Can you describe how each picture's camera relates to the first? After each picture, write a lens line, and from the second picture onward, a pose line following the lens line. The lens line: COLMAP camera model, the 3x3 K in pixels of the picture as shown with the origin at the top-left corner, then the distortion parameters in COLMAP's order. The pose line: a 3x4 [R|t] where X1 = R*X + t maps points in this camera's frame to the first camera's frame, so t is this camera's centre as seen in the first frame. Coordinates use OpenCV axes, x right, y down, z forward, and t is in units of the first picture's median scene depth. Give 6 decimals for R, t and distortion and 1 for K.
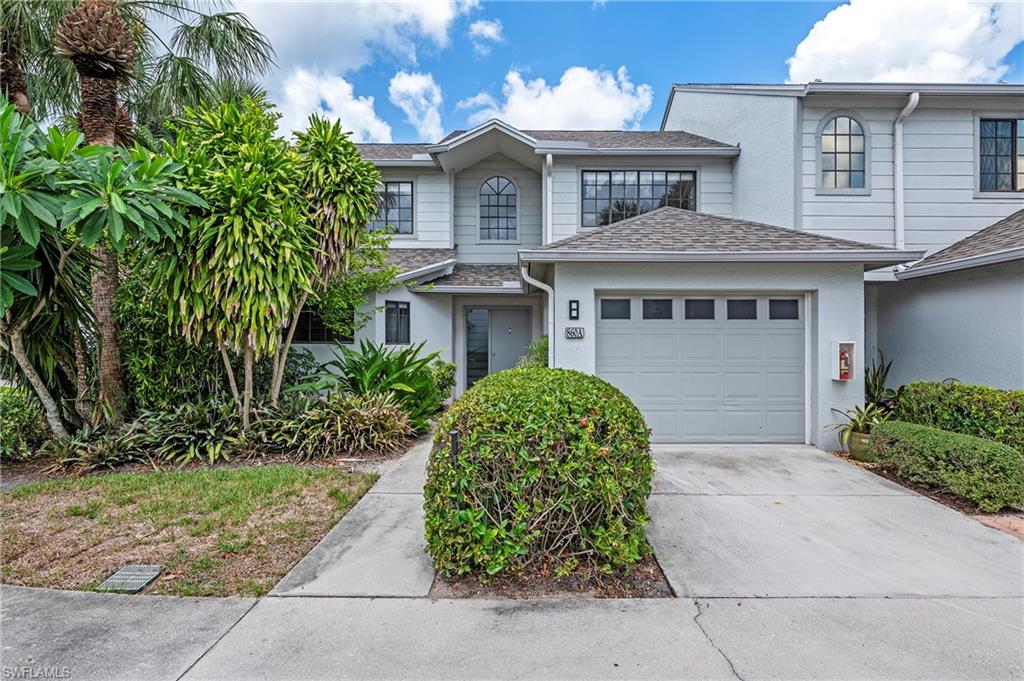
lens RADIAL K [[528.4, 0, 511.8], [0, 528.4, 345.6], [0, 0, 1]] dist [-0.005956, -0.000058]
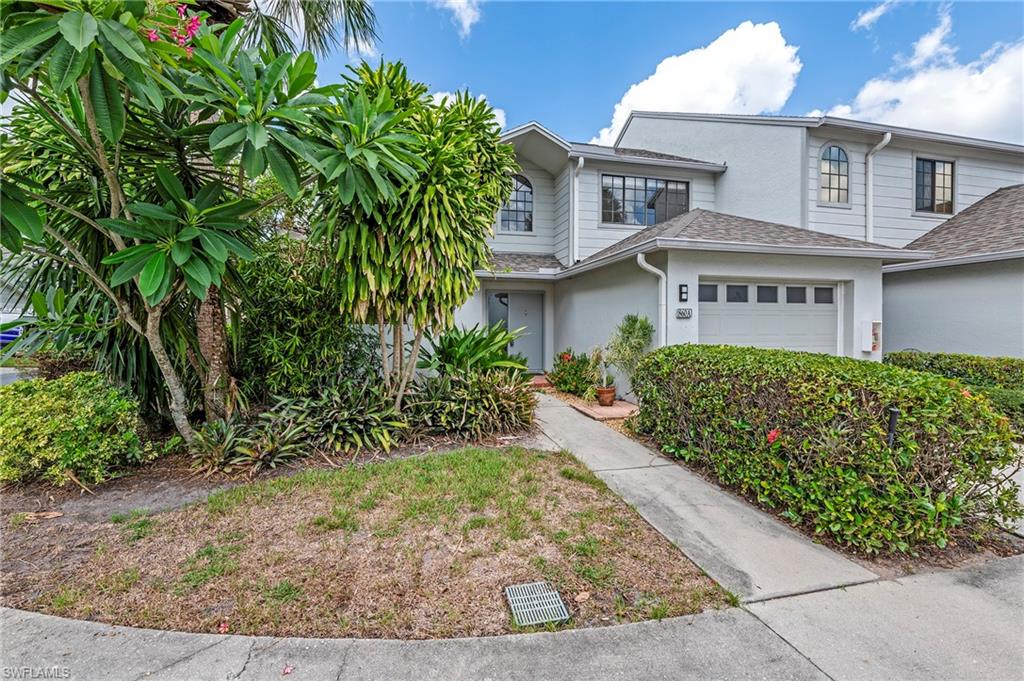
lens RADIAL K [[437.8, 0, 514.9], [0, 437.8, 332.2], [0, 0, 1]] dist [-0.008989, 0.000257]
pose [[0.972086, -0.006282, 0.234541, -0.451805], [0.002847, 0.999884, 0.014981, 0.001428], [-0.234608, -0.013895, 0.971991, 0.170190]]
